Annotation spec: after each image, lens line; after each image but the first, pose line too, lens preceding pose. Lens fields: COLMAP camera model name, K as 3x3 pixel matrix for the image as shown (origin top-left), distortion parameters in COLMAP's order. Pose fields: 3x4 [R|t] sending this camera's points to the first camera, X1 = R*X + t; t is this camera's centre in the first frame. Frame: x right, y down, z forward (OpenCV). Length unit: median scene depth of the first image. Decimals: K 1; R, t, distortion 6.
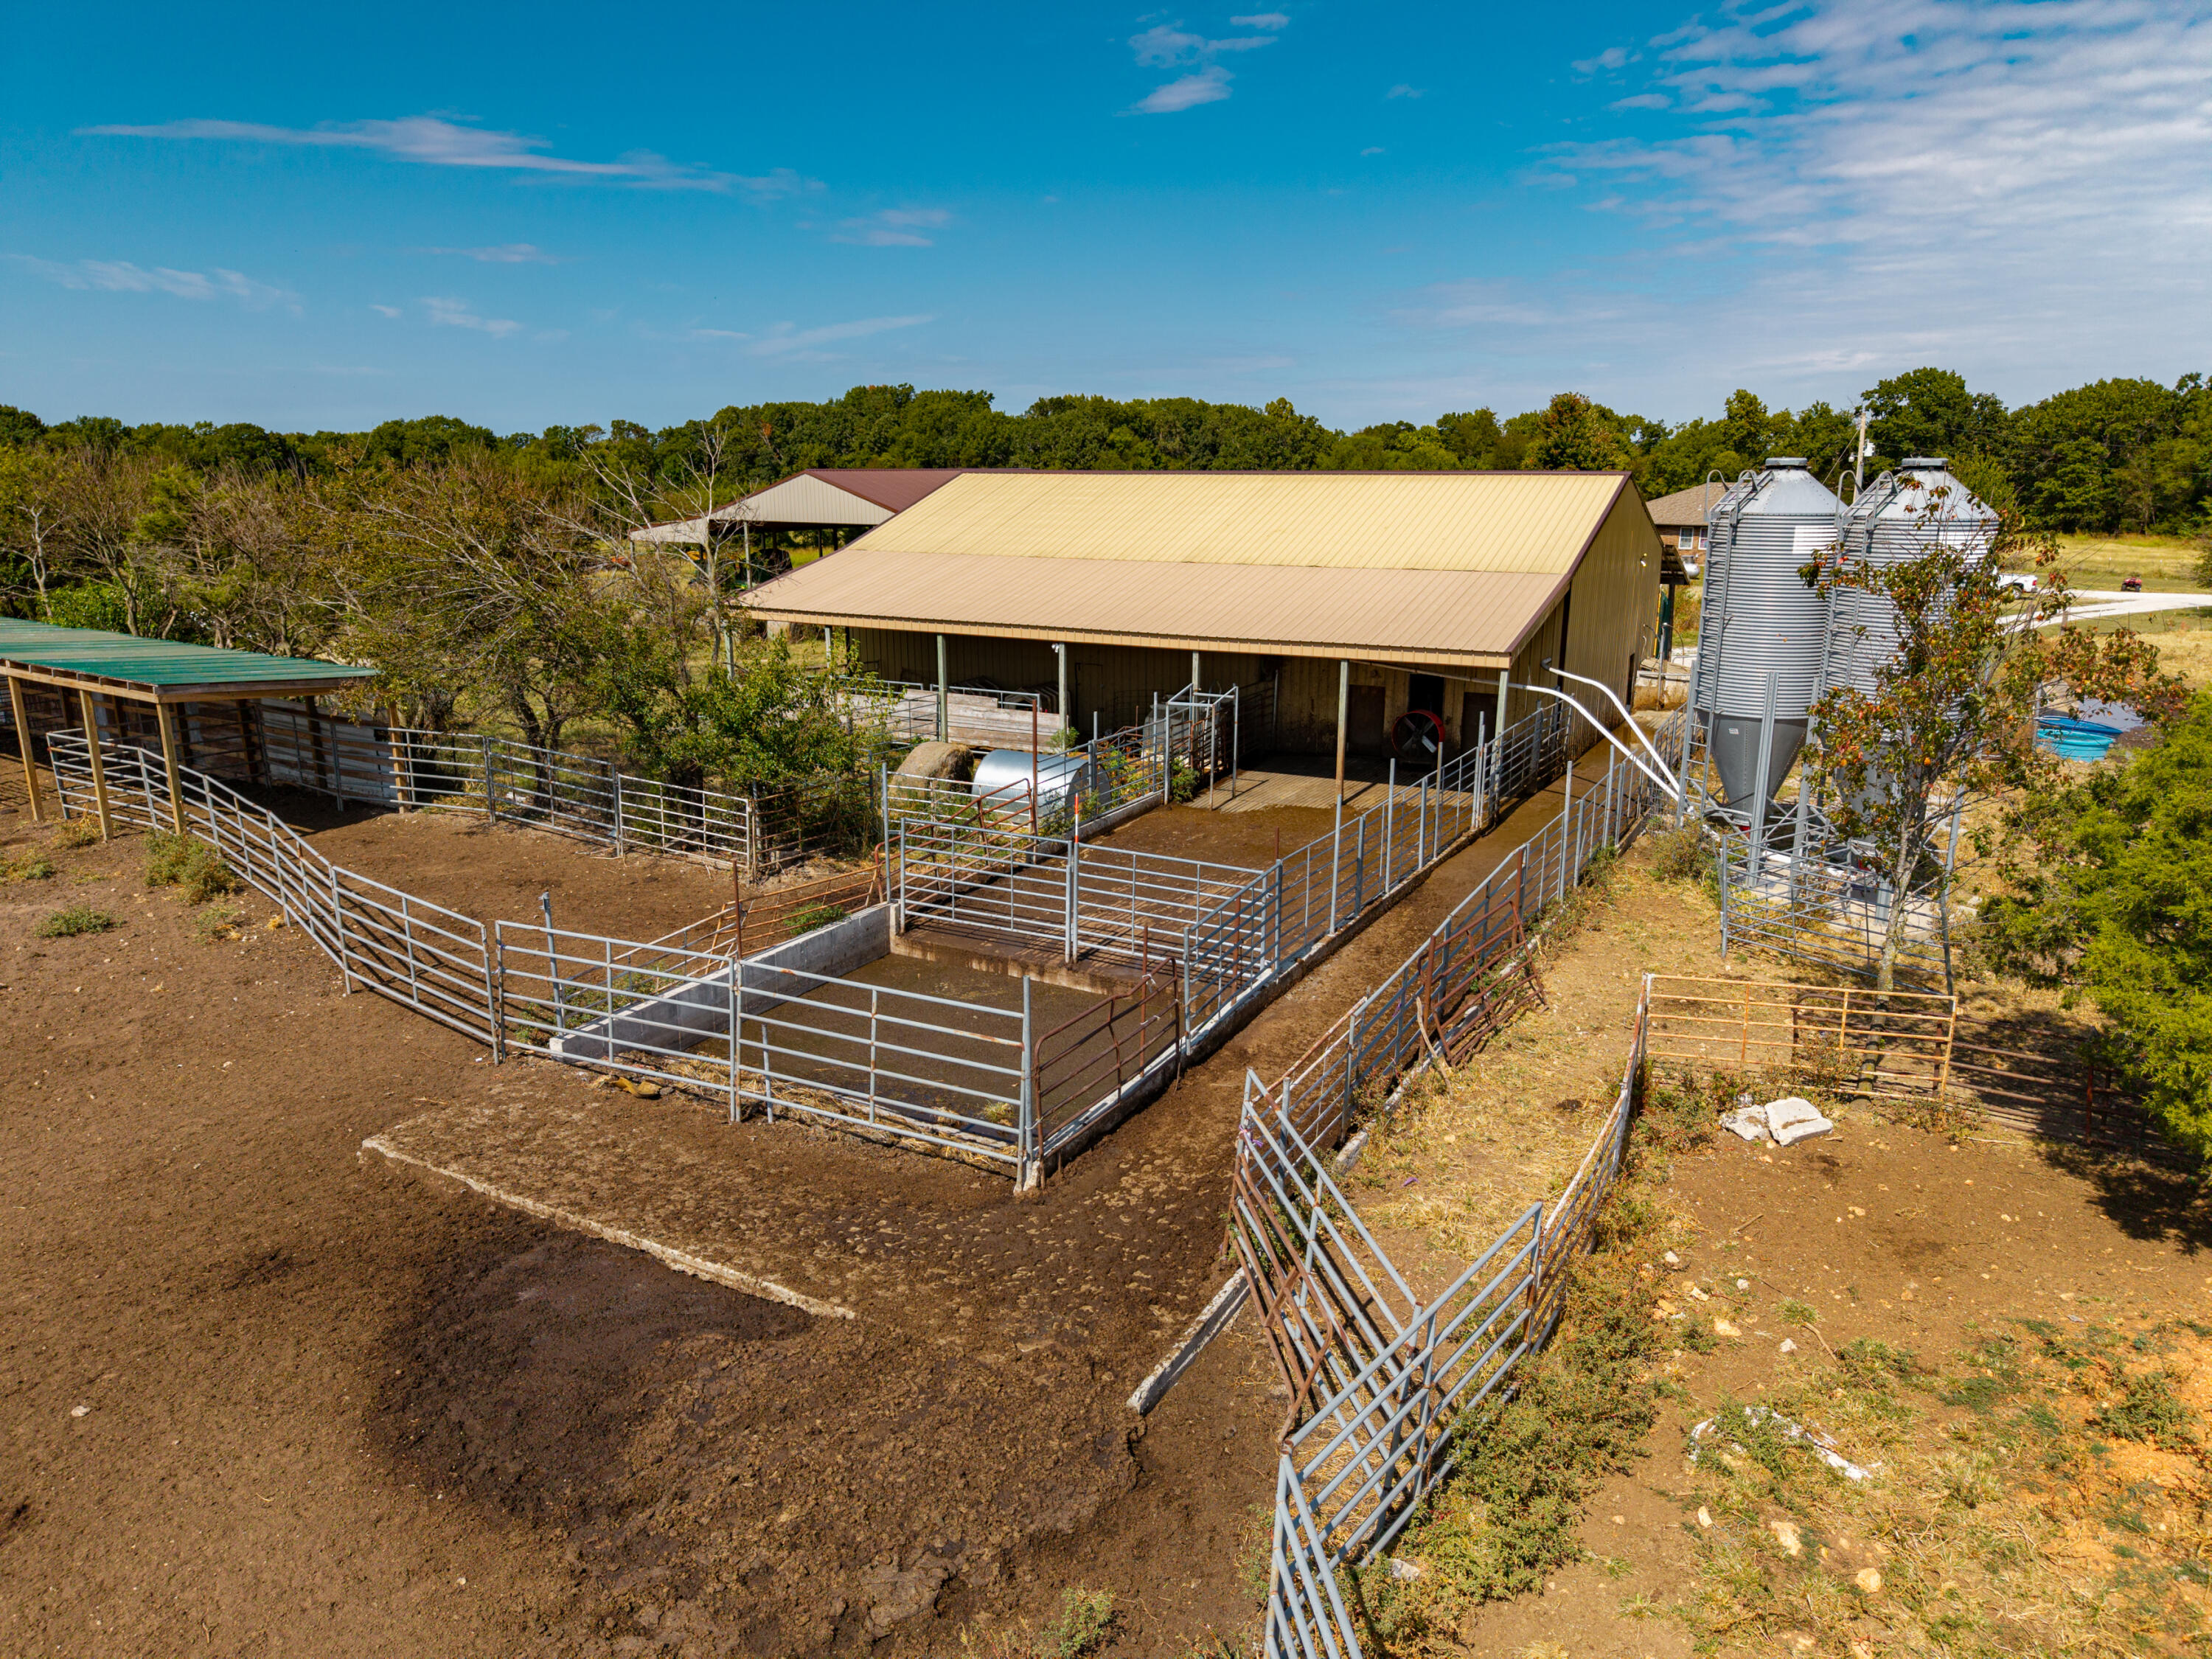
lens RADIAL K [[1503.4, 0, 1147.6], [0, 1503.4, 785.8], [0, 0, 1]] dist [0.053894, -0.032489]
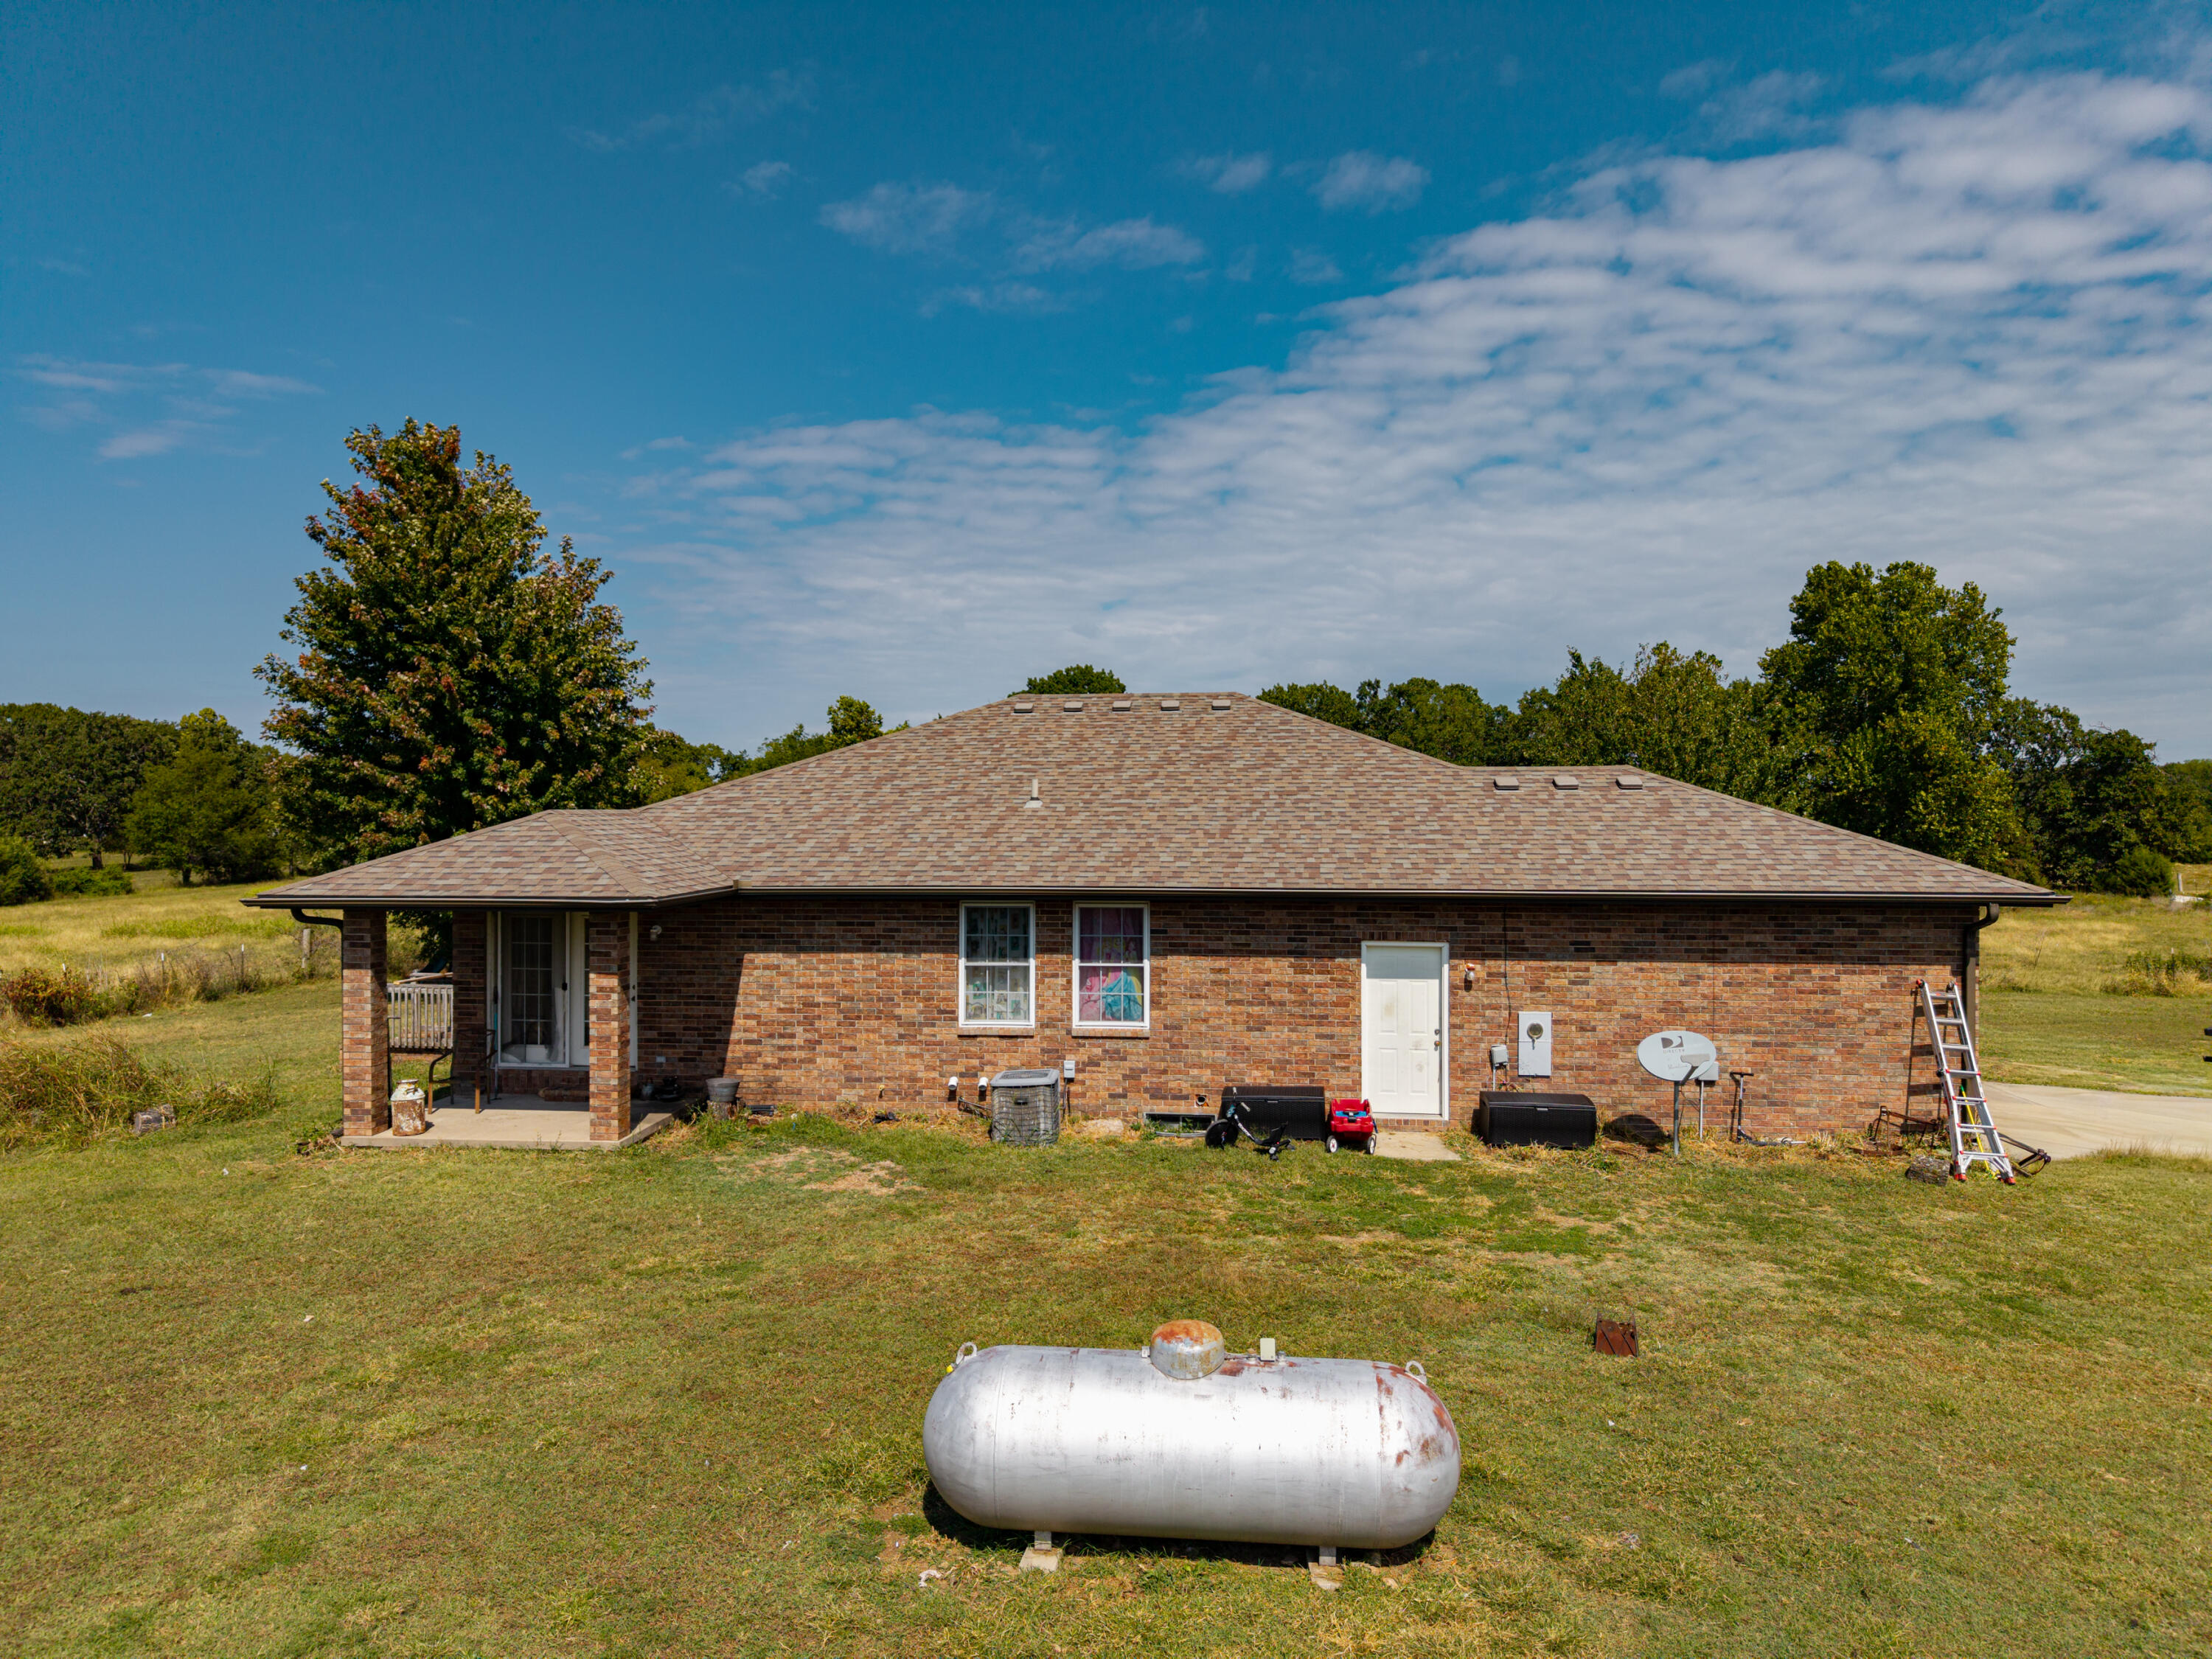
lens RADIAL K [[1480.4, 0, 1106.0], [0, 1480.4, 829.5], [0, 0, 1]] dist [0.005490, -0.000146]
pose [[0.845259, -0.012684, 0.534206, 0.081475], [0.117948, 0.979489, -0.163369, -0.046181], [-0.521177, 0.201098, 0.829418, 0.258417]]
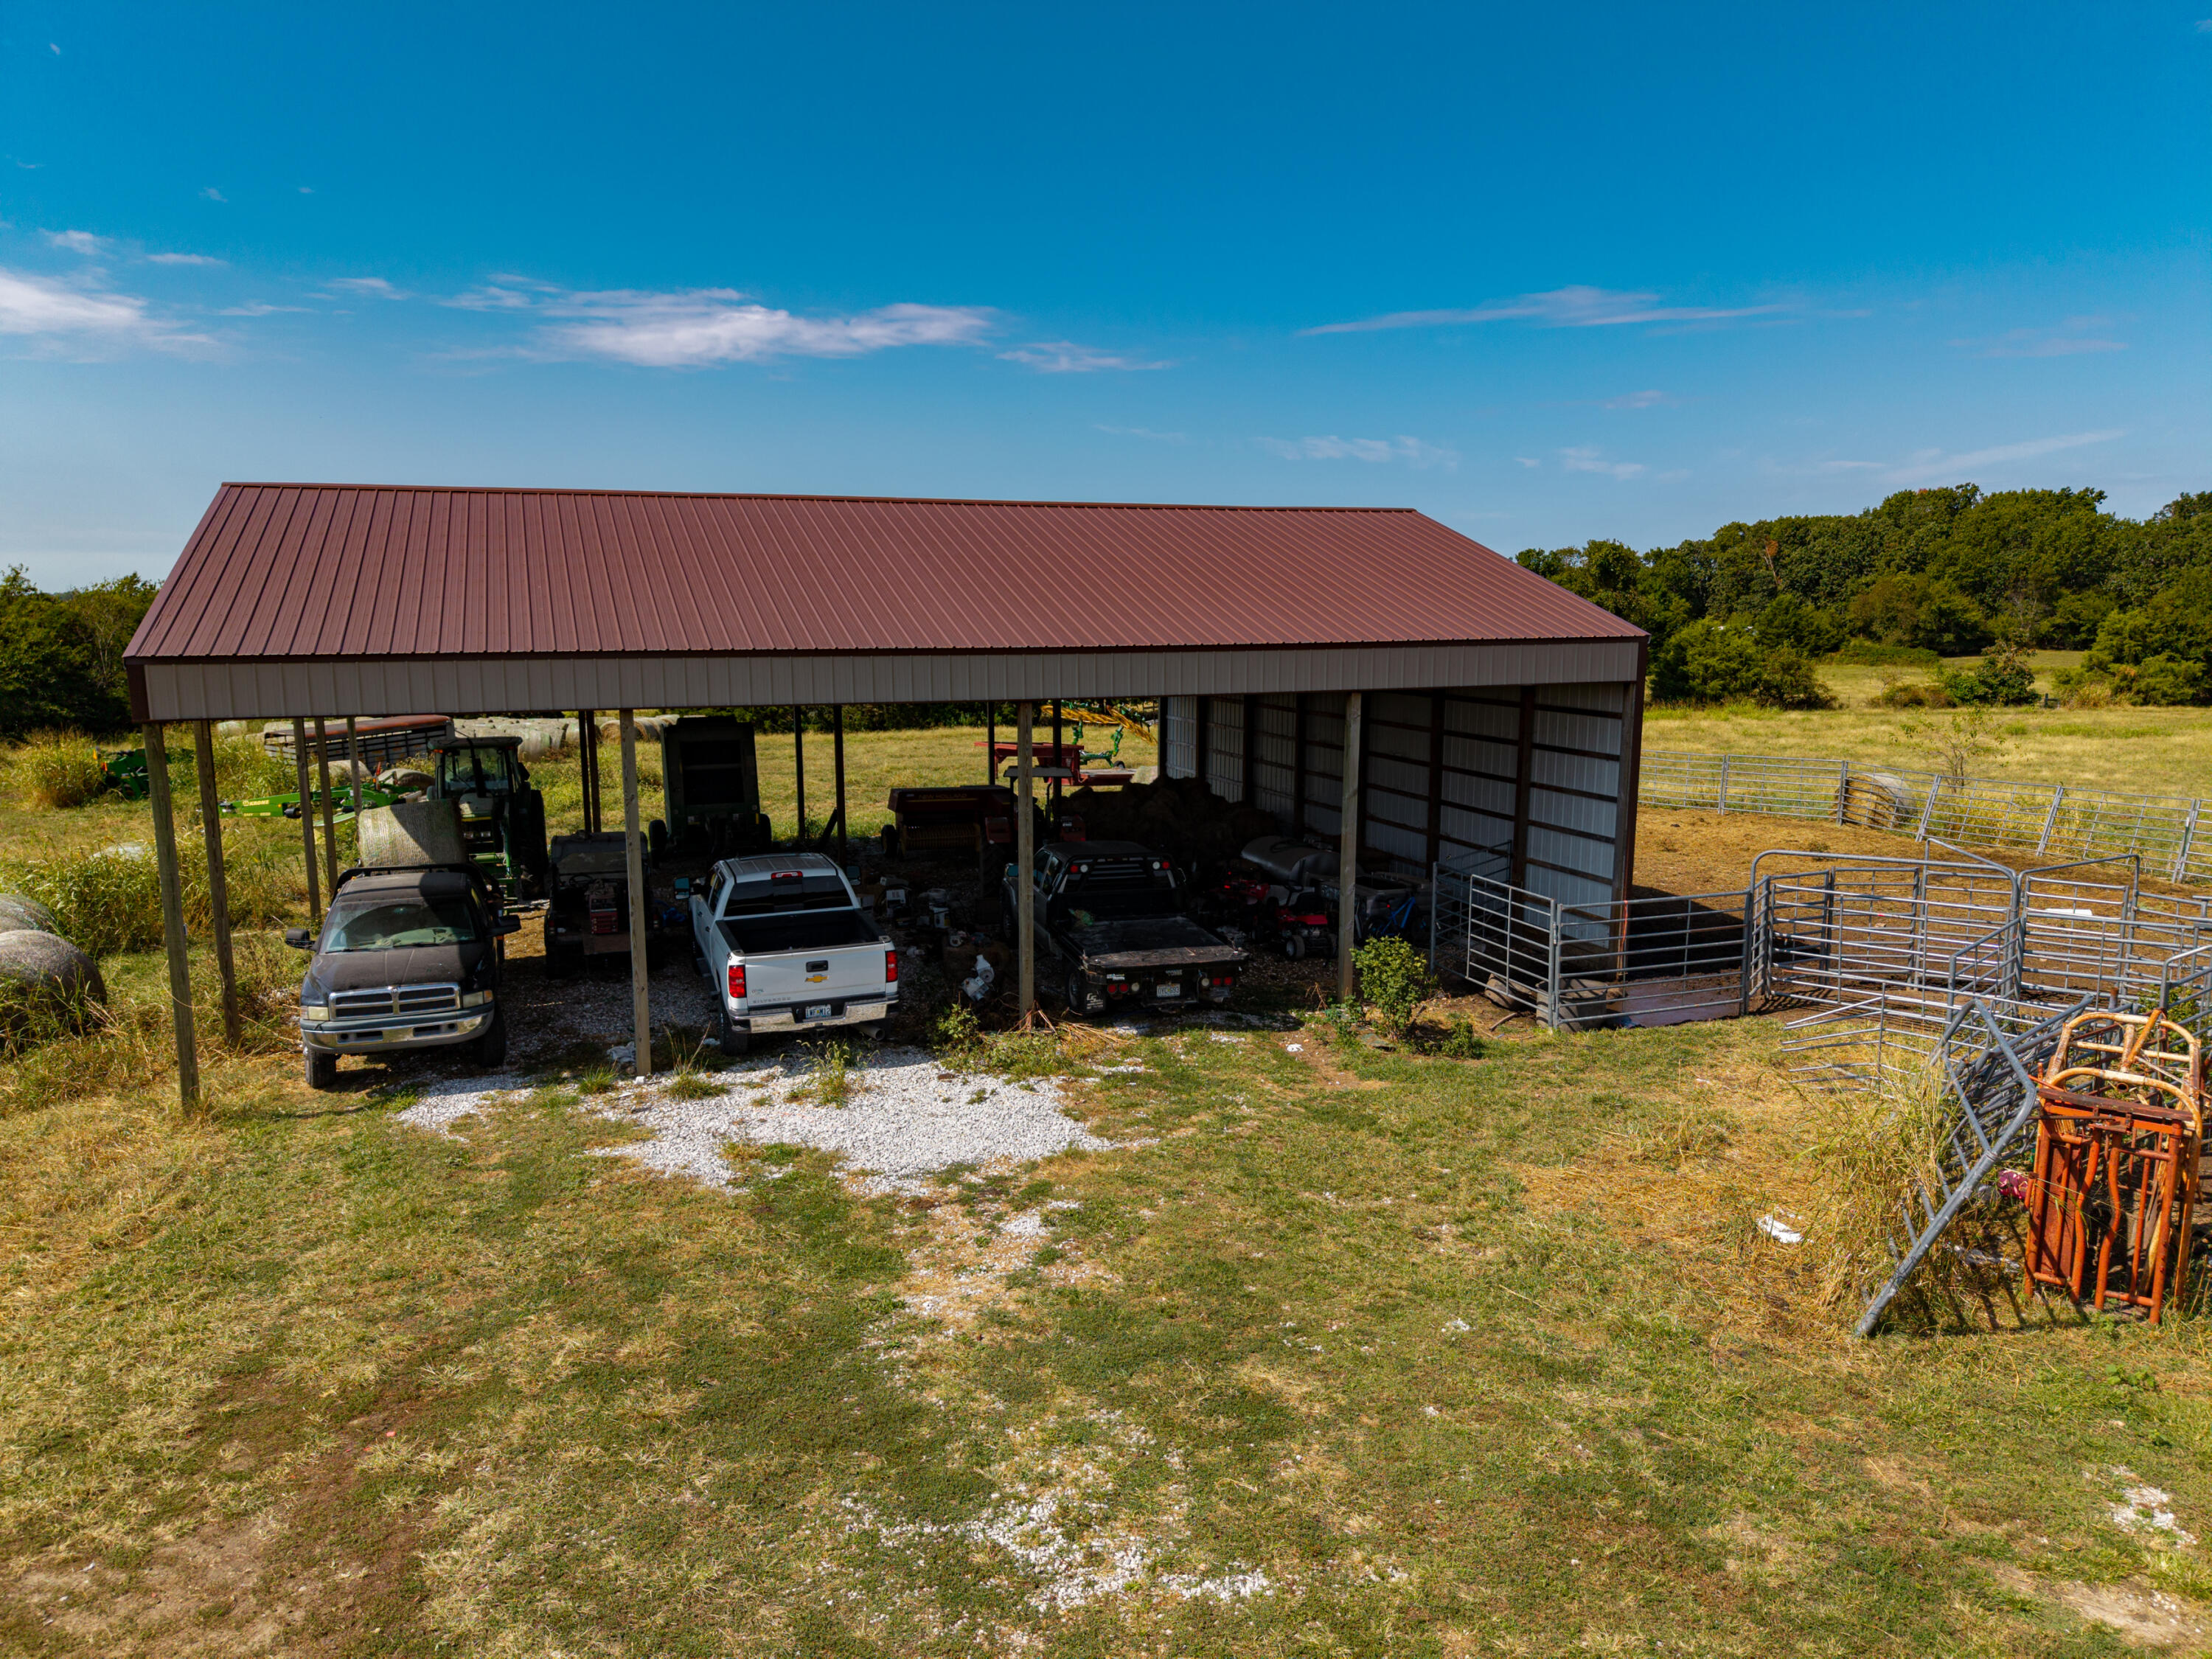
lens RADIAL K [[1503.4, 0, 1147.6], [0, 1503.4, 785.8], [0, 0, 1]] dist [0.053894, -0.032489]
pose [[0.773264, 0.082786, -0.628656, 0.015834], [-0.135833, 0.990052, -0.036700, -0.030506], [0.619364, 0.113771, 0.776817, 0.161059]]
